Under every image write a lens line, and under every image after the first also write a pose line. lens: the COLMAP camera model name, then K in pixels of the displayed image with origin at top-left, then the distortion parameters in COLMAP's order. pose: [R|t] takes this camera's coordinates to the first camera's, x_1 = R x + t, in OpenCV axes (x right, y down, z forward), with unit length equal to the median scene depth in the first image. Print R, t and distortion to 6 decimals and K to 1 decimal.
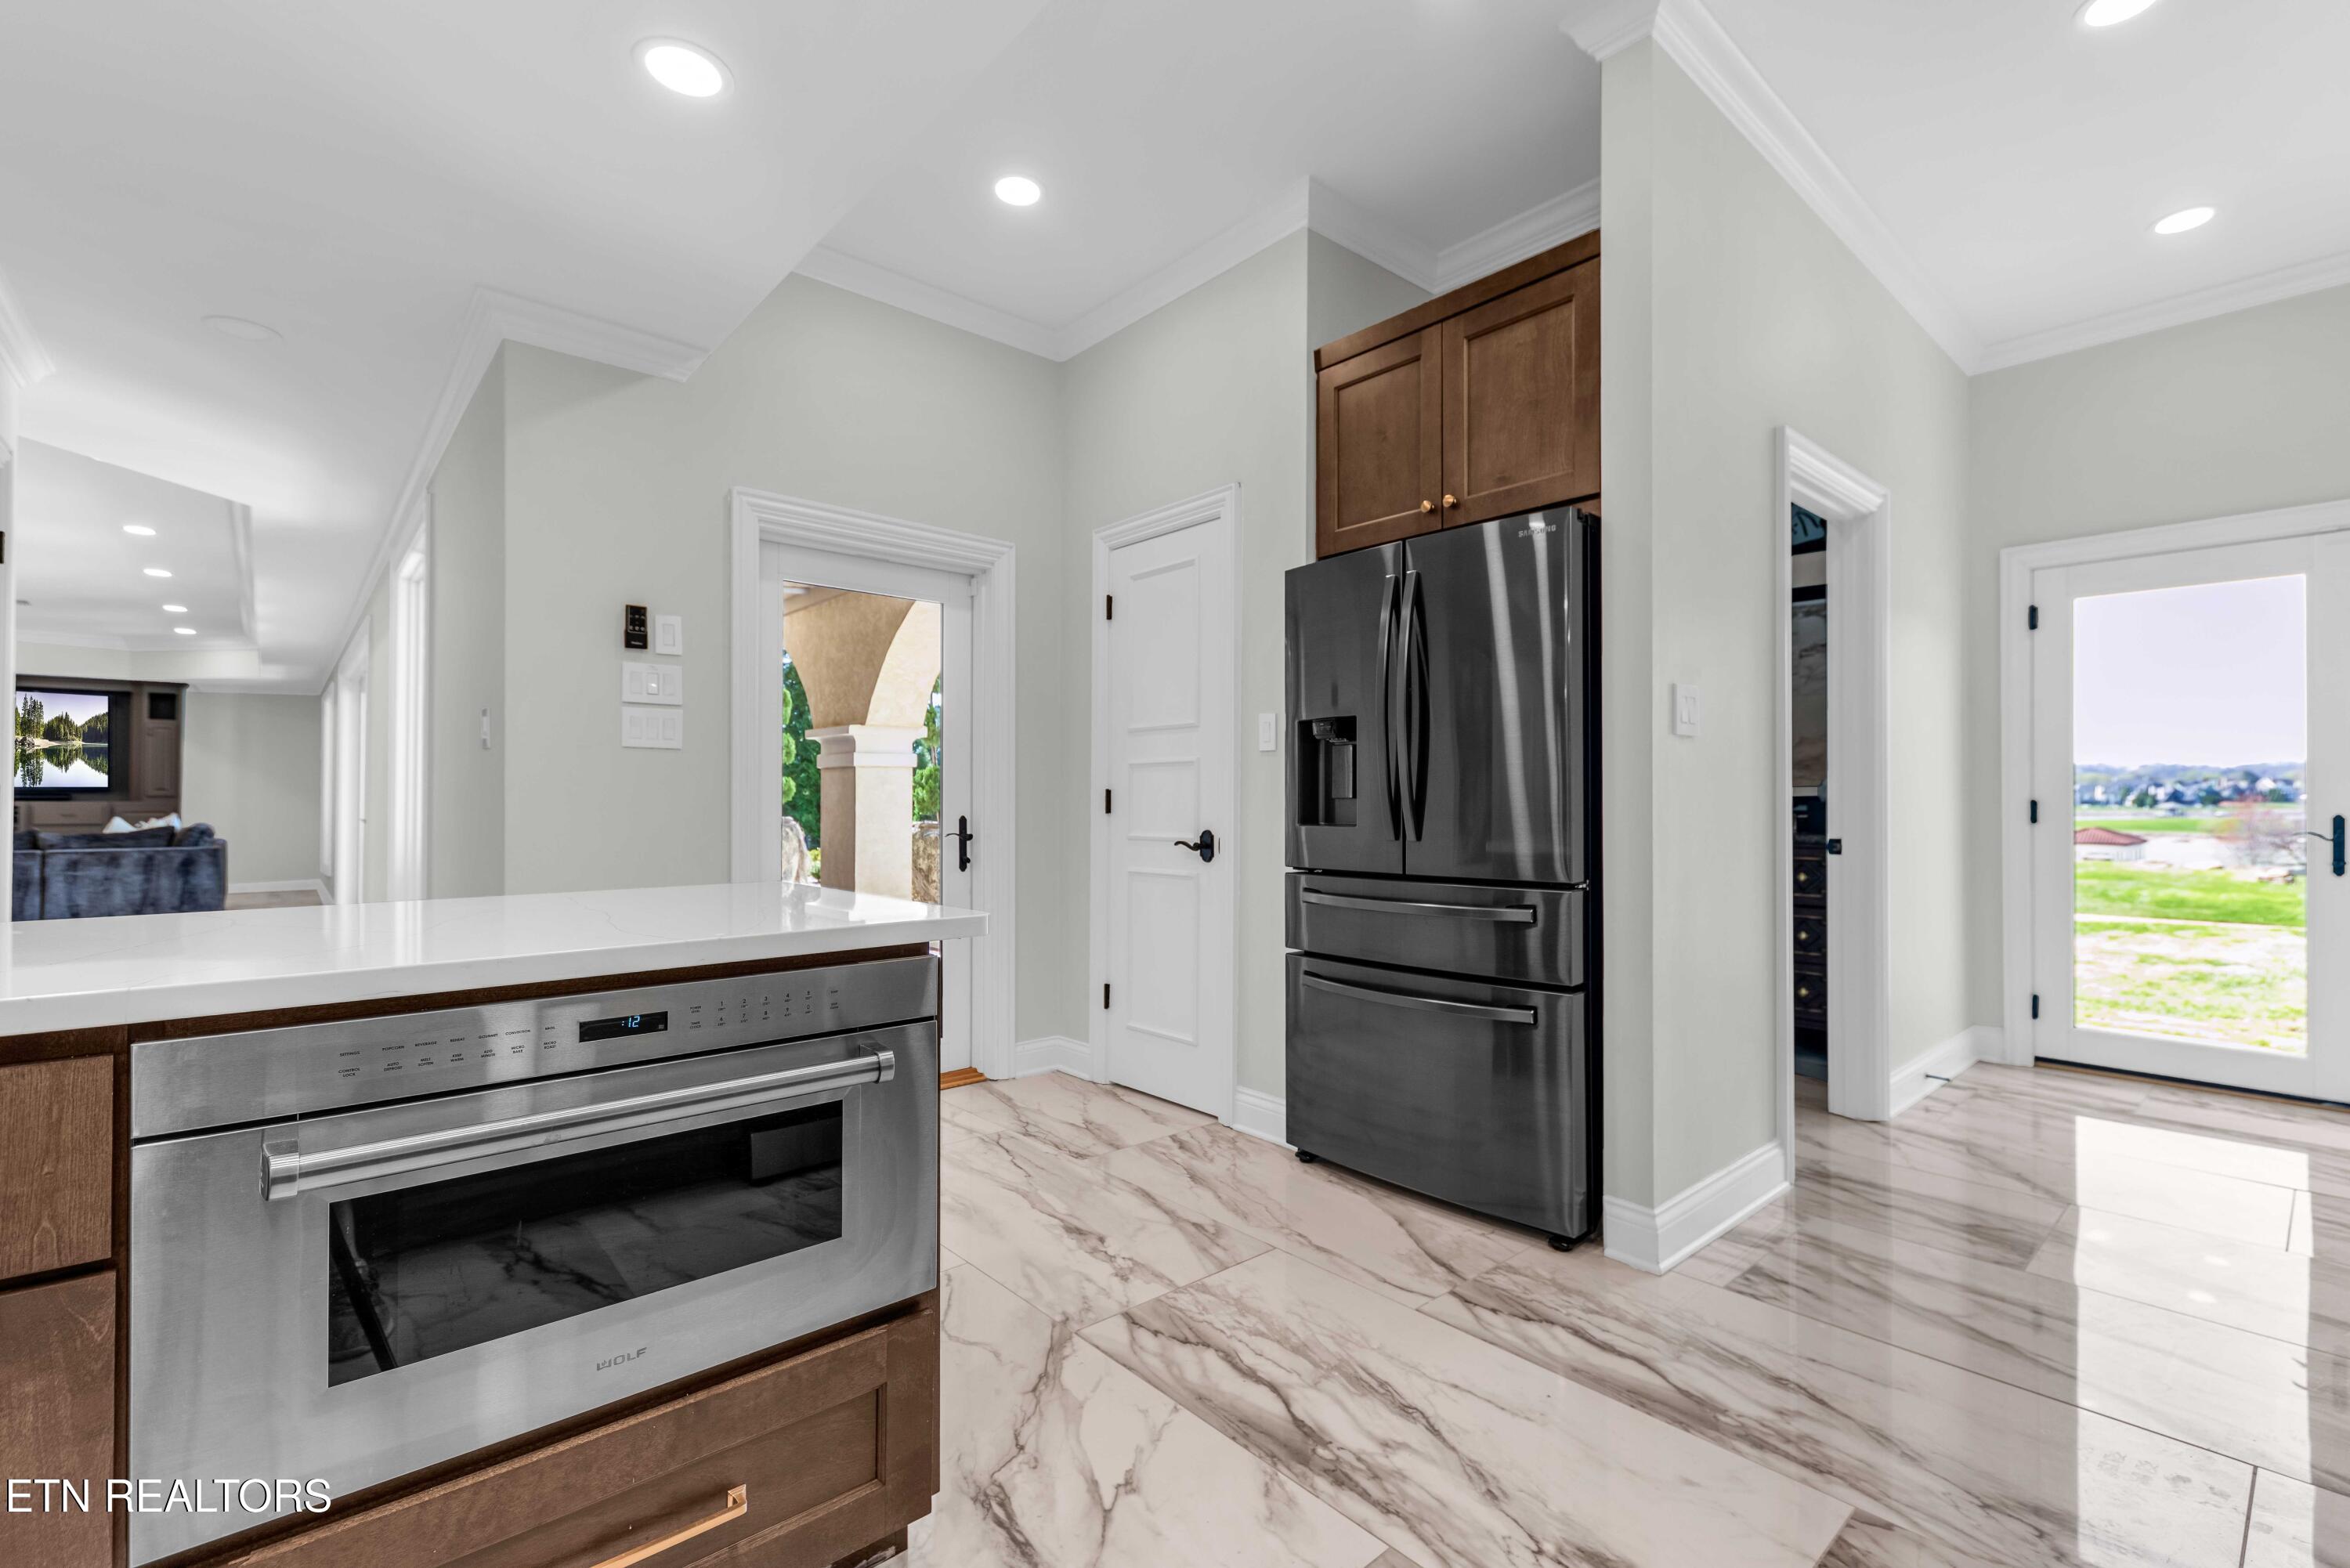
lens RADIAL K [[1026.9, 0, 1166.7], [0, 1026.9, 786.6], [0, 0, 1]] dist [0.014869, -0.005629]
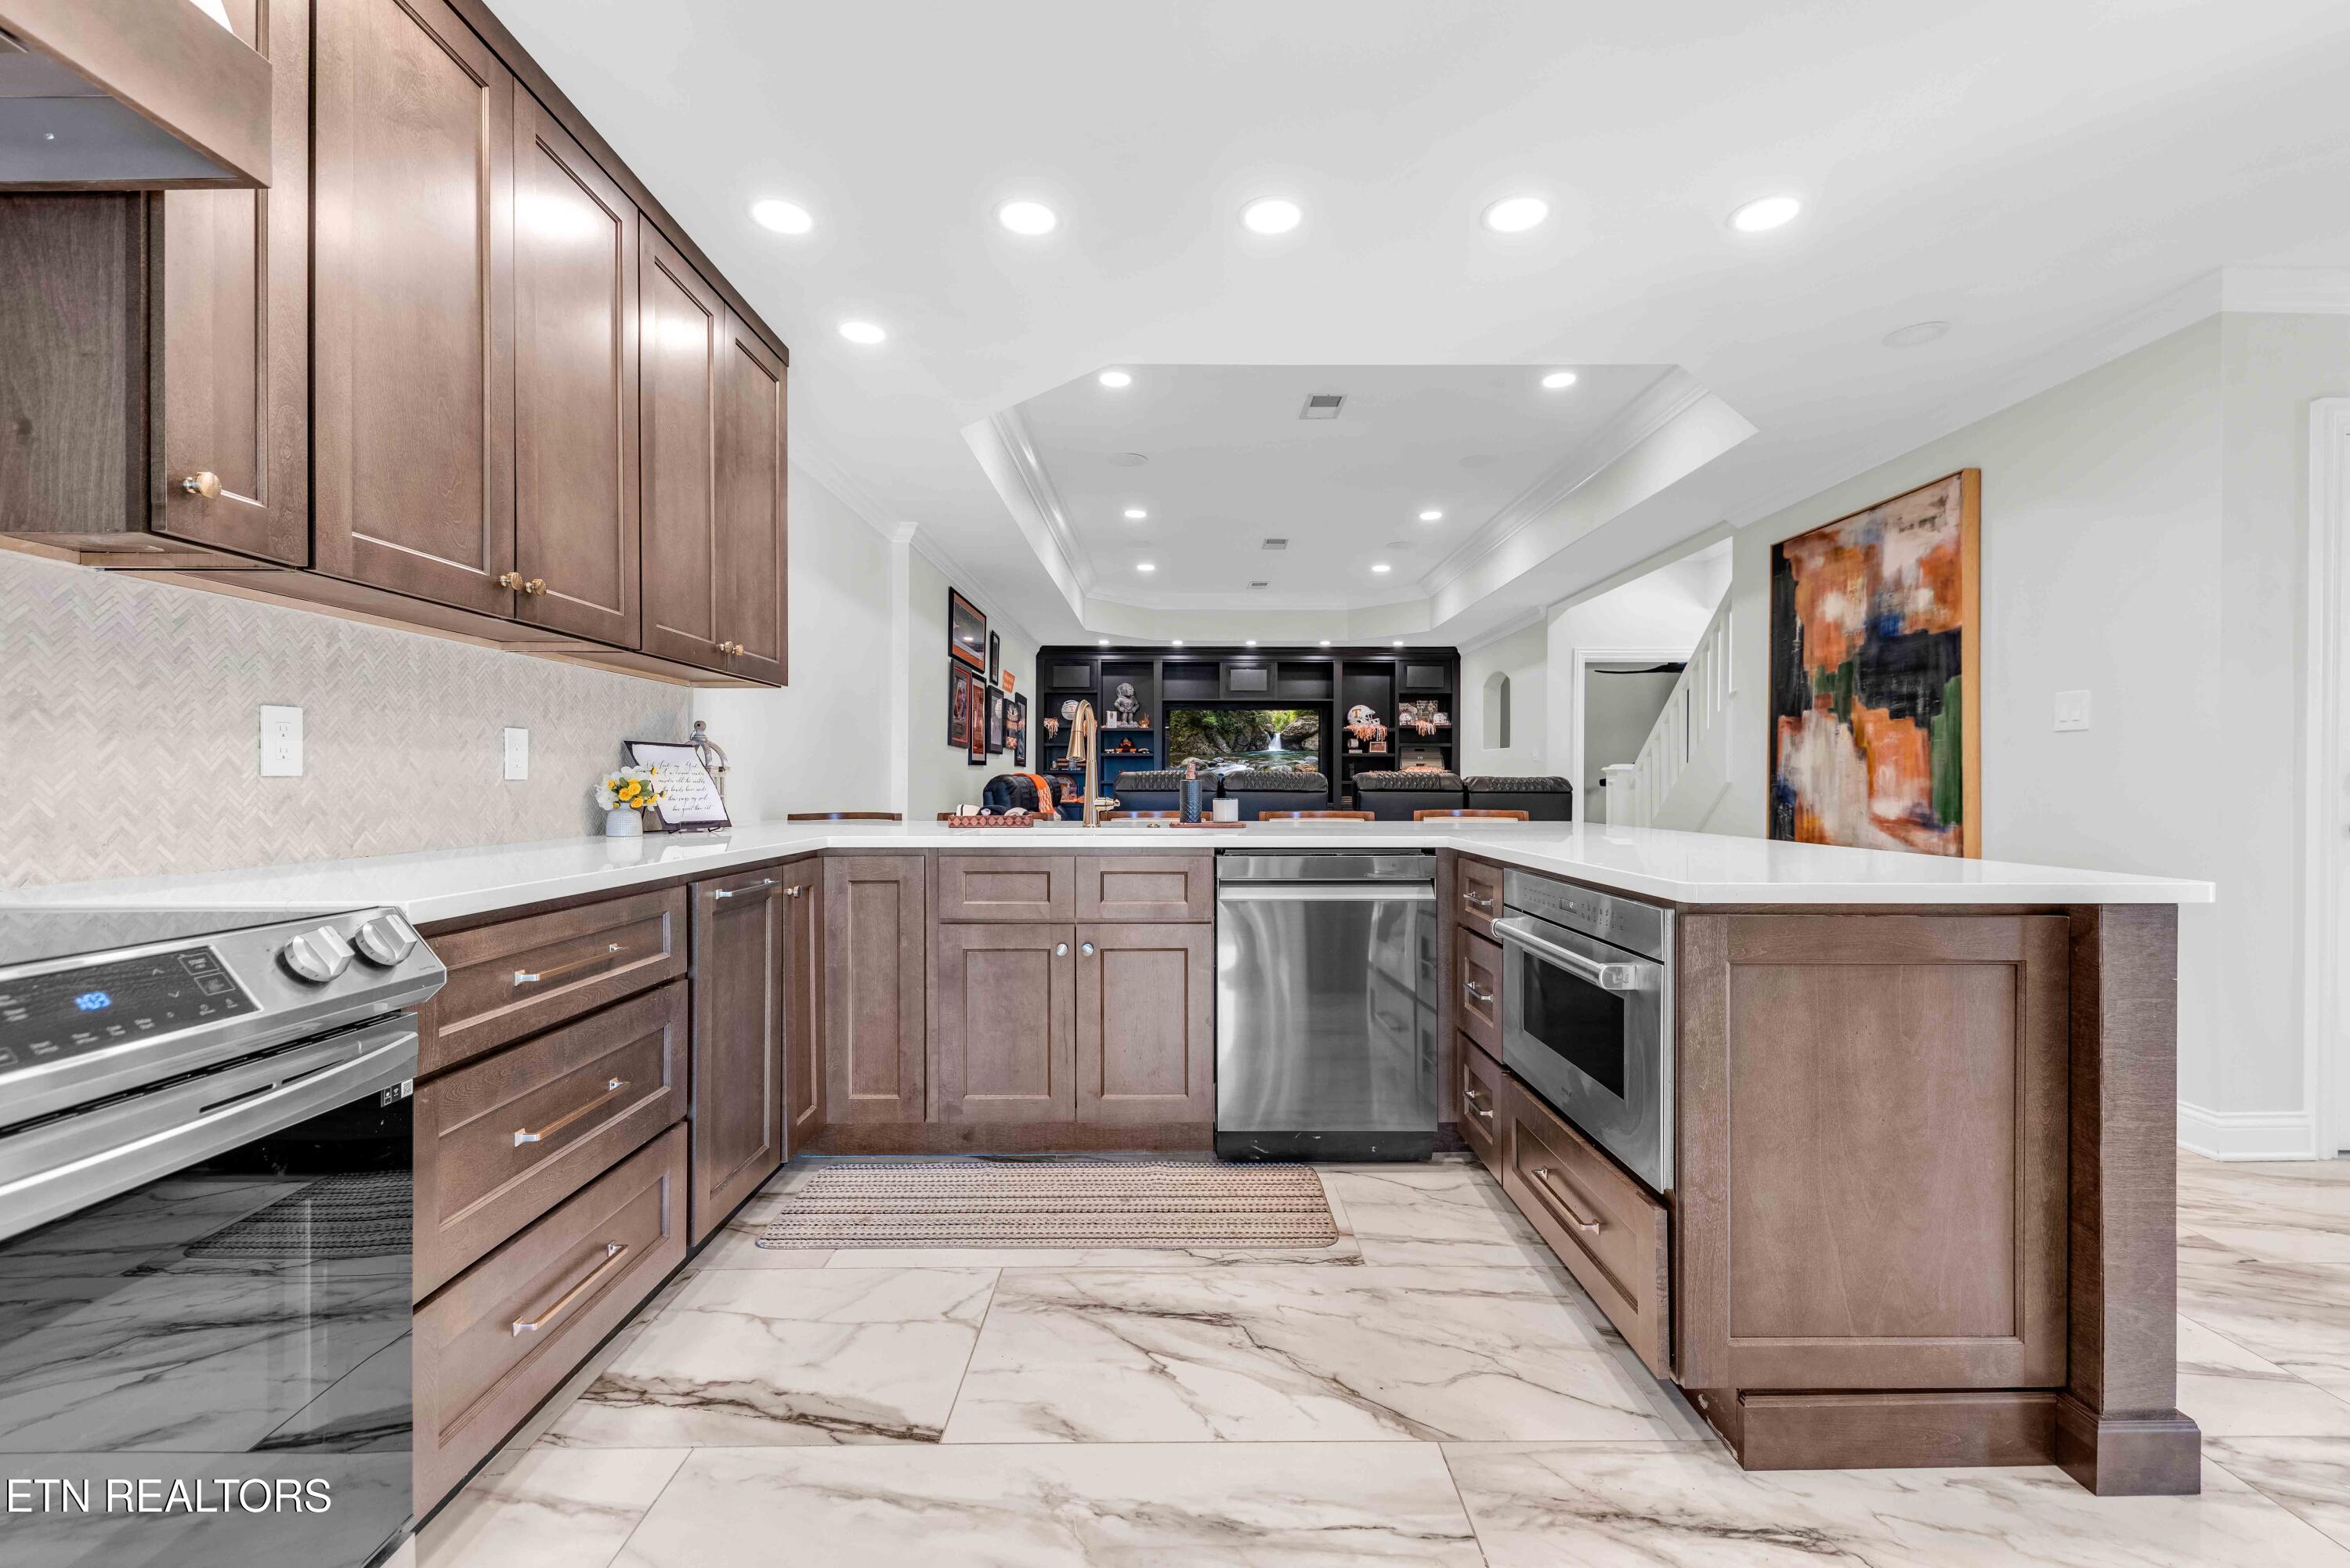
lens RADIAL K [[1026.9, 0, 1182.9], [0, 1026.9, 784.1], [0, 0, 1]] dist [0.014869, -0.005629]
pose [[-0.650064, 0.000565, -0.759879, 0.833930], [0.004323, 0.999986, -0.002955, 0.026060], [0.759867, -0.005206, -0.650058, 1.800208]]
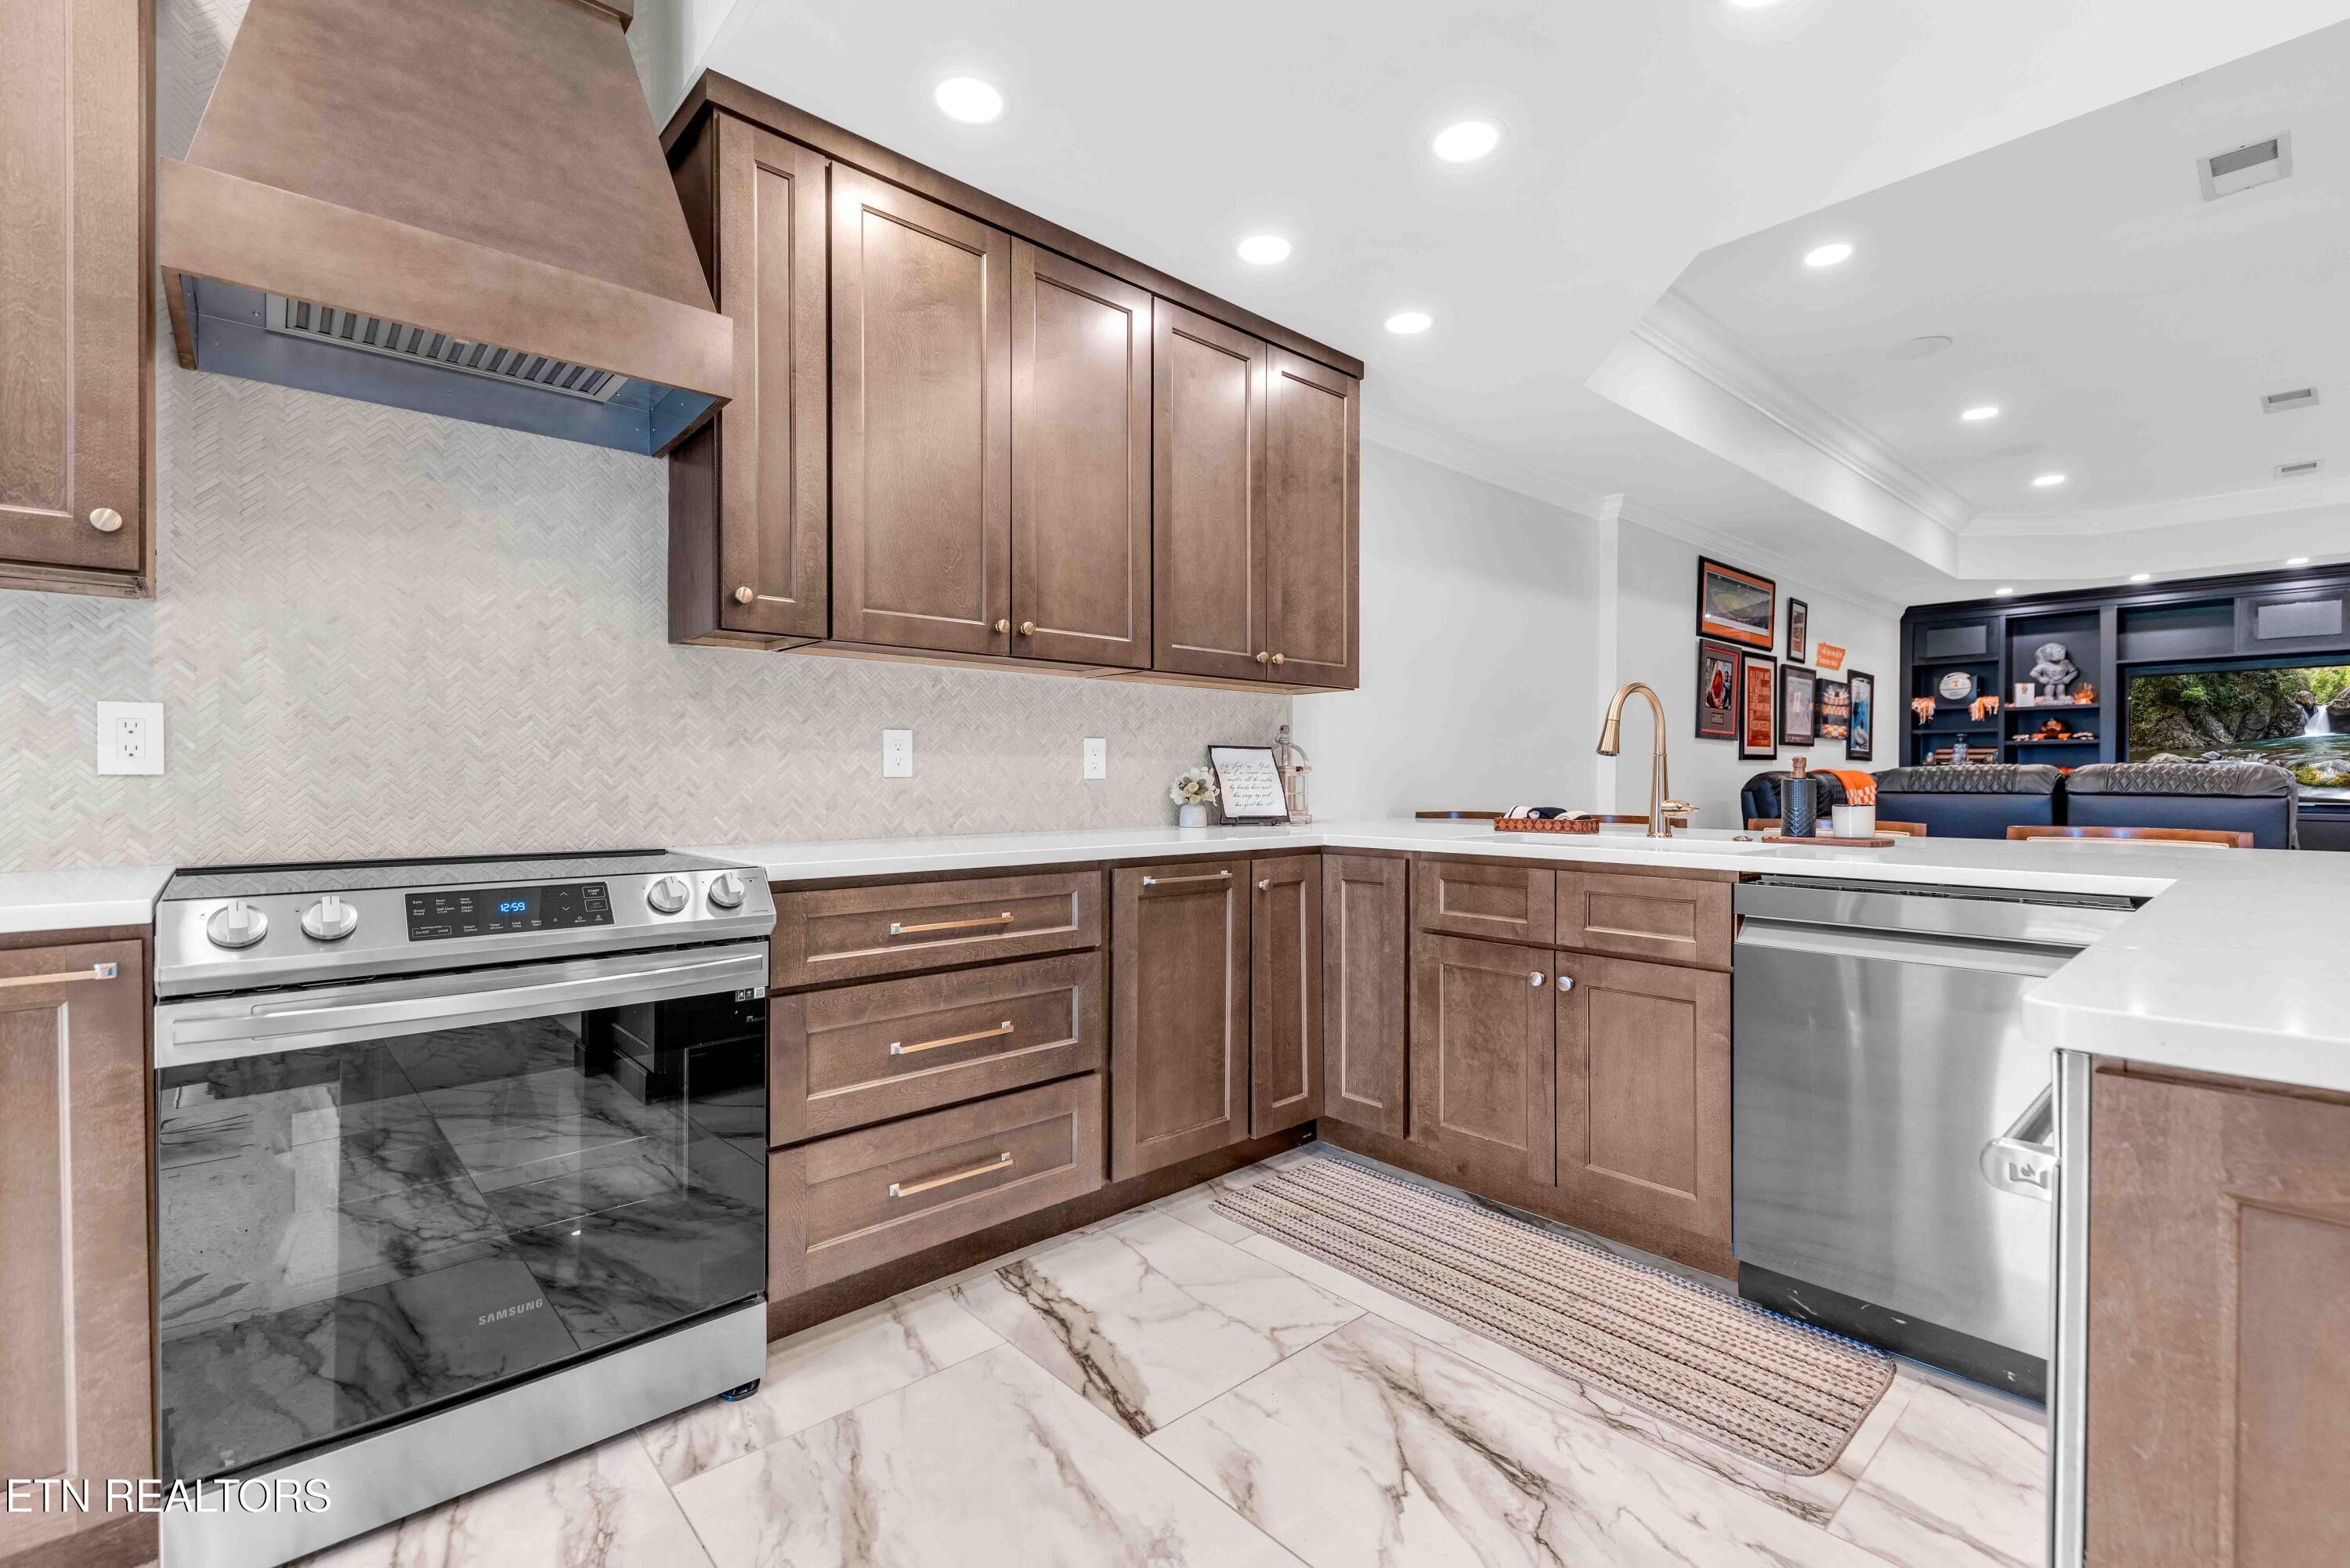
lens RADIAL K [[1026.9, 0, 1177.1], [0, 1026.9, 780.5], [0, 0, 1]] dist [0.014869, -0.005629]
pose [[-0.999856, -0.001445, -0.016931, 0.184255], [-0.001365, 0.999988, -0.004744, 0.022517], [0.016937, -0.004720, -0.999845, 1.985774]]
